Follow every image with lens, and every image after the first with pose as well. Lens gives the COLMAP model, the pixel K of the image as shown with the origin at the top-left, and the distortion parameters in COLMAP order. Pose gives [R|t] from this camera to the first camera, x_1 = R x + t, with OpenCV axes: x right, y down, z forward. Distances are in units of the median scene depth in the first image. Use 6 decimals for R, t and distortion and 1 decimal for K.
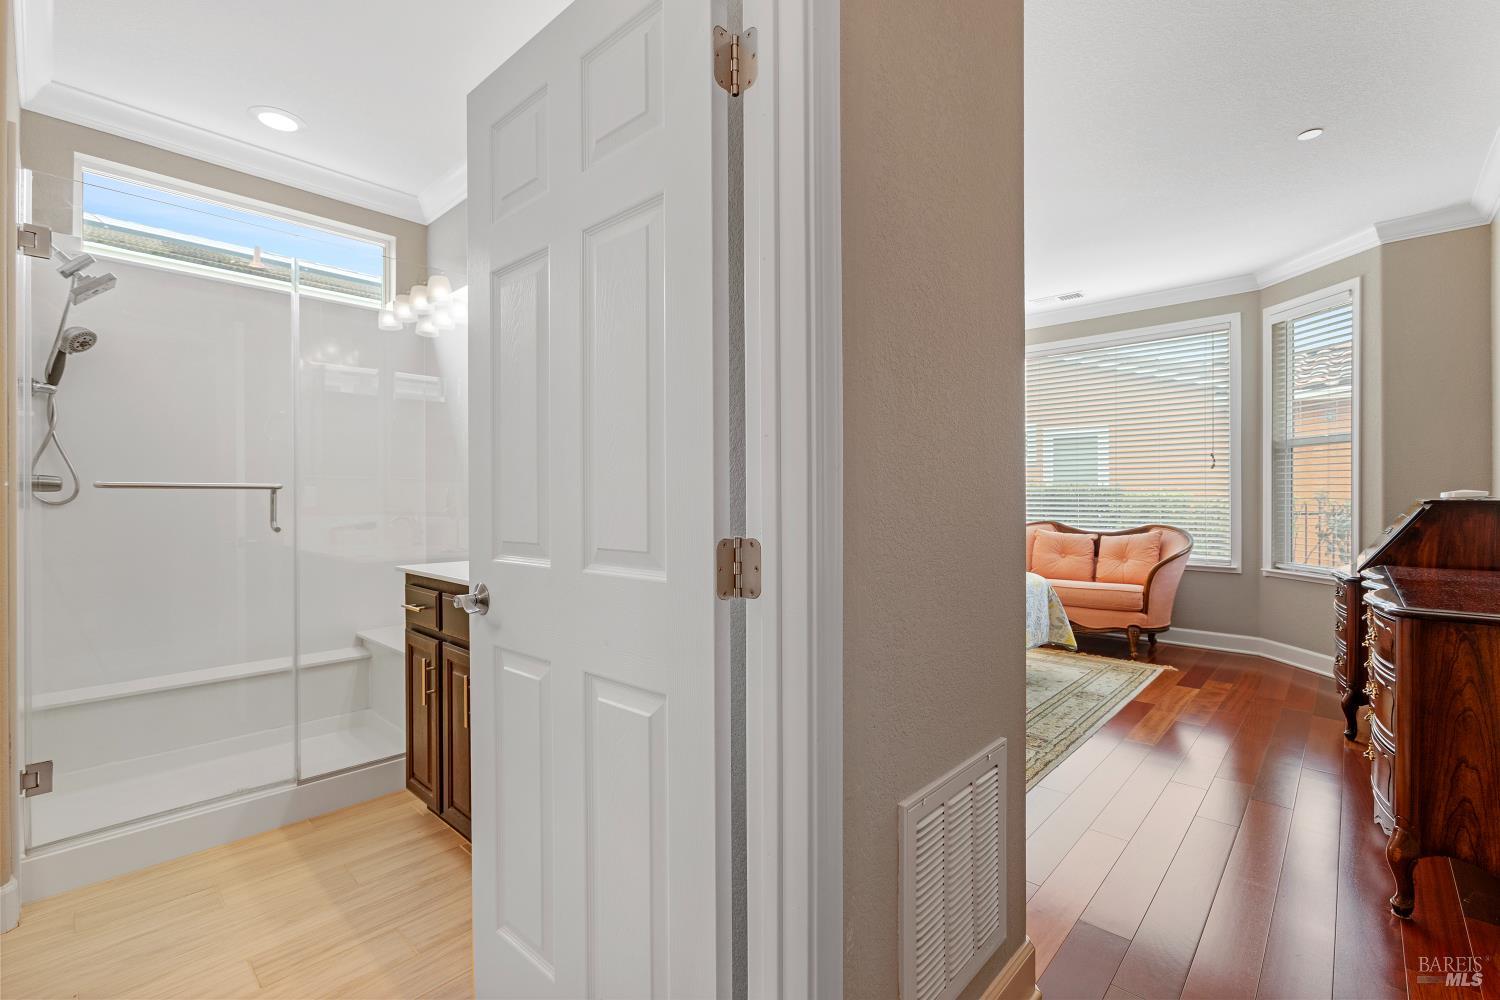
lens RADIAL K [[666.0, 0, 740.4], [0, 666.0, 497.4], [0, 0, 1]] dist [-0.012854, 0.011165]
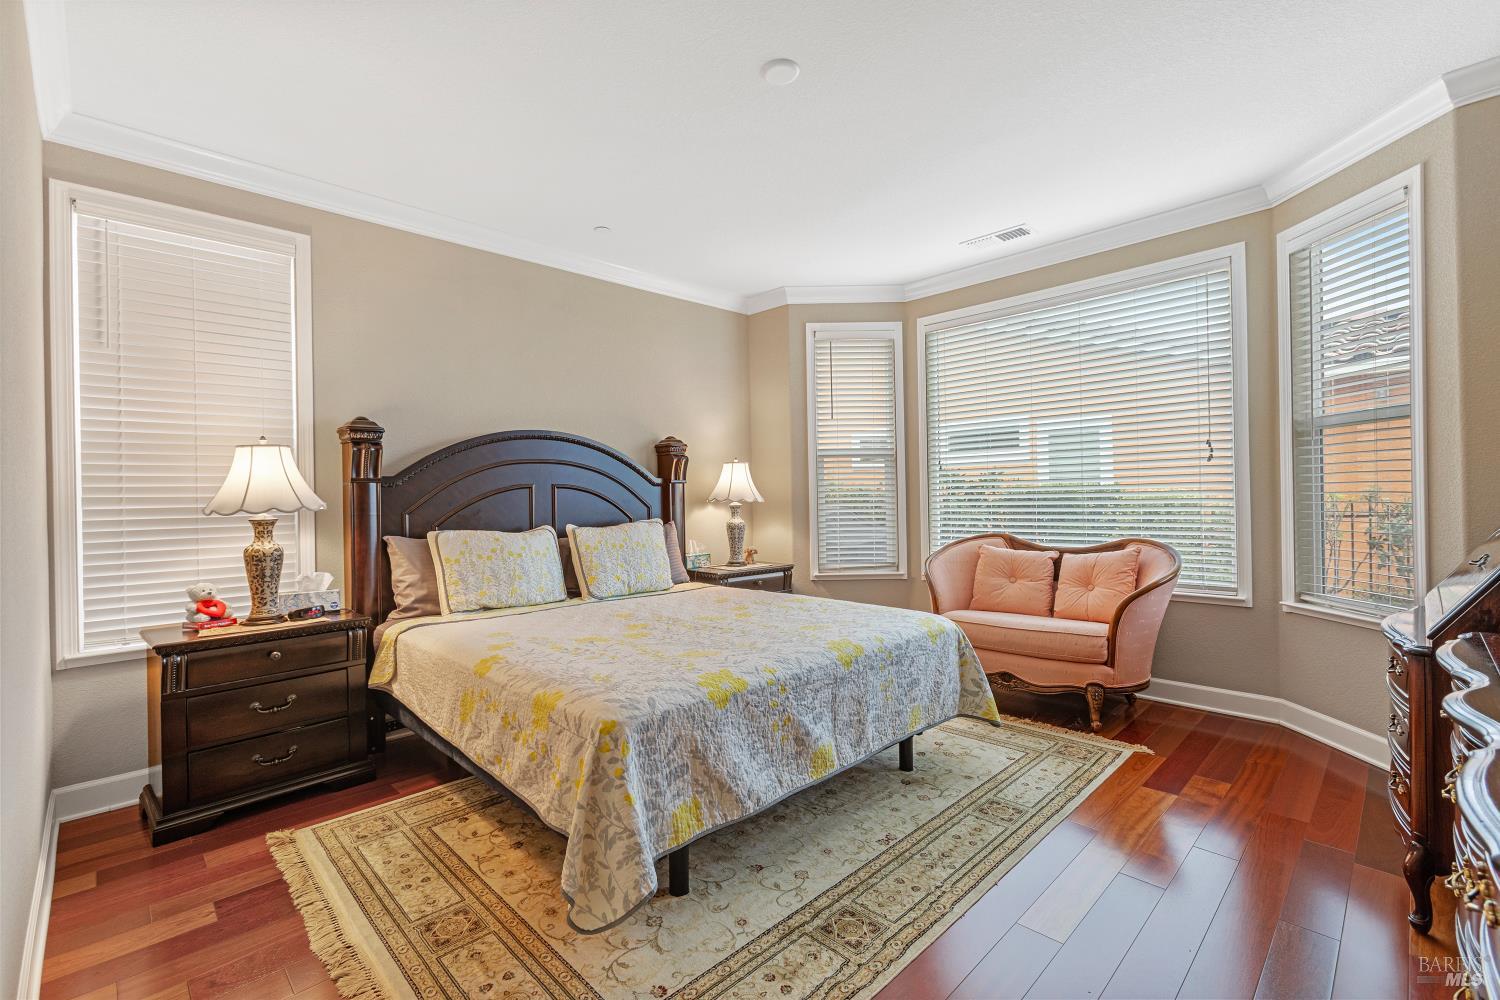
lens RADIAL K [[661.9, 0, 737.6], [0, 661.9, 497.9], [0, 0, 1]] dist [-0.009317, 0.006587]
pose [[0.998525, -0.016685, -0.051670, 0.264860], [0.016591, 0.999860, -0.002253, -0.011612], [0.051701, 0.001393, 0.998662, 0.289146]]
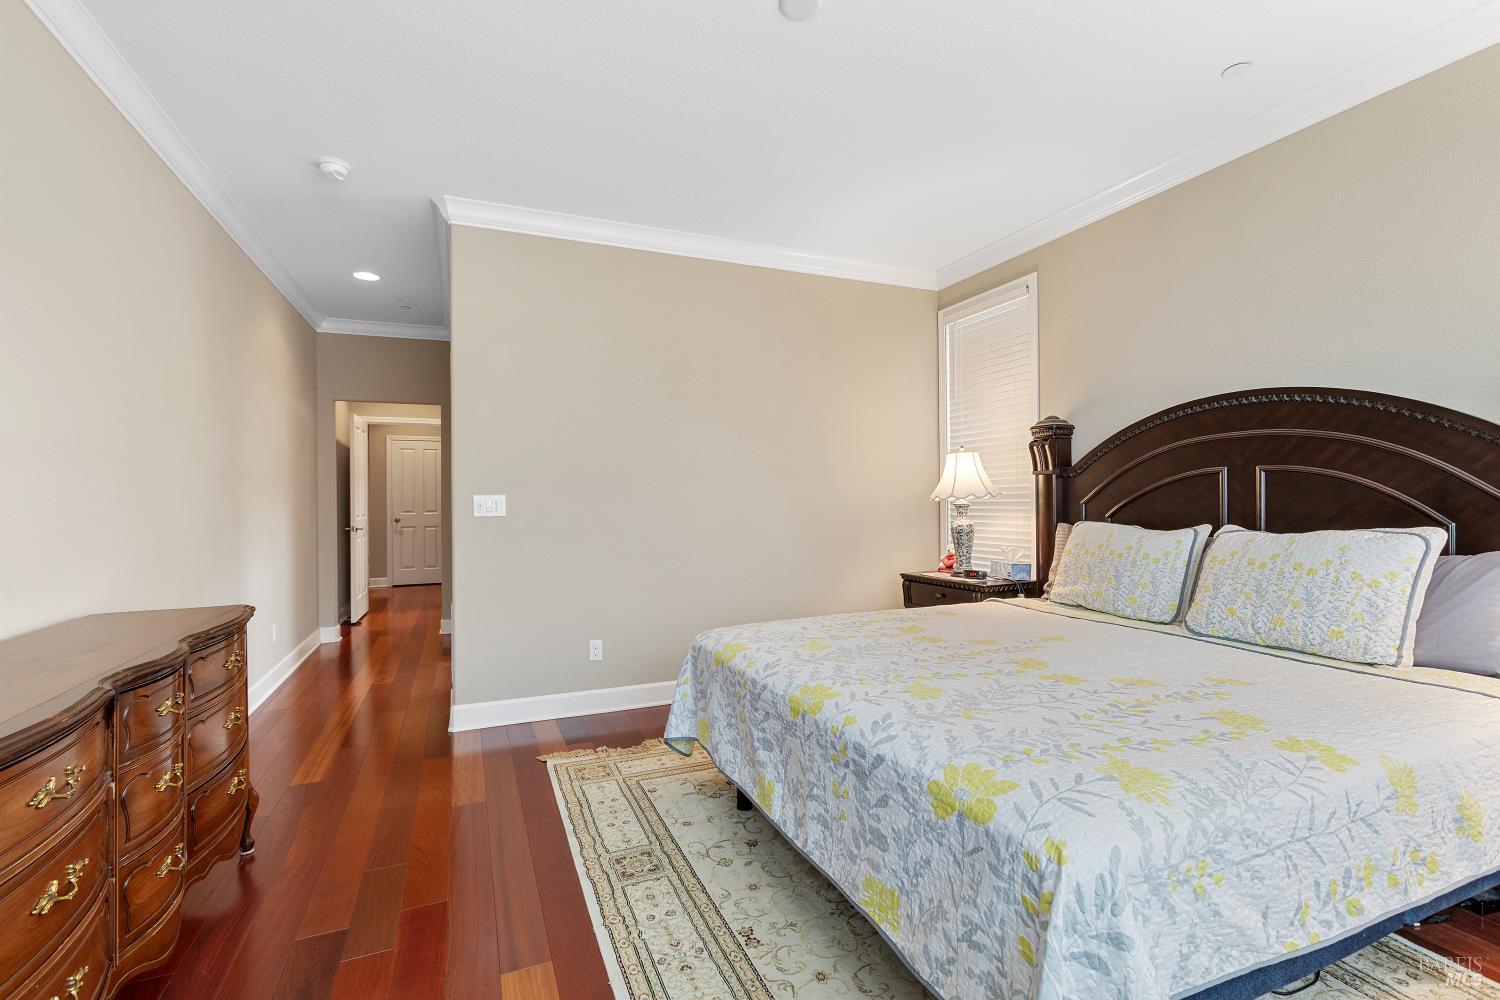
lens RADIAL K [[666.0, 0, 740.4], [0, 666.0, 497.4], [0, 0, 1]] dist [-0.012854, 0.011165]
pose [[-0.412880, 0.002860, -0.910781, 0.725401], [0.007318, 0.999973, -0.000177, -0.010949], [0.910756, -0.006738, -0.412890, 0.983314]]
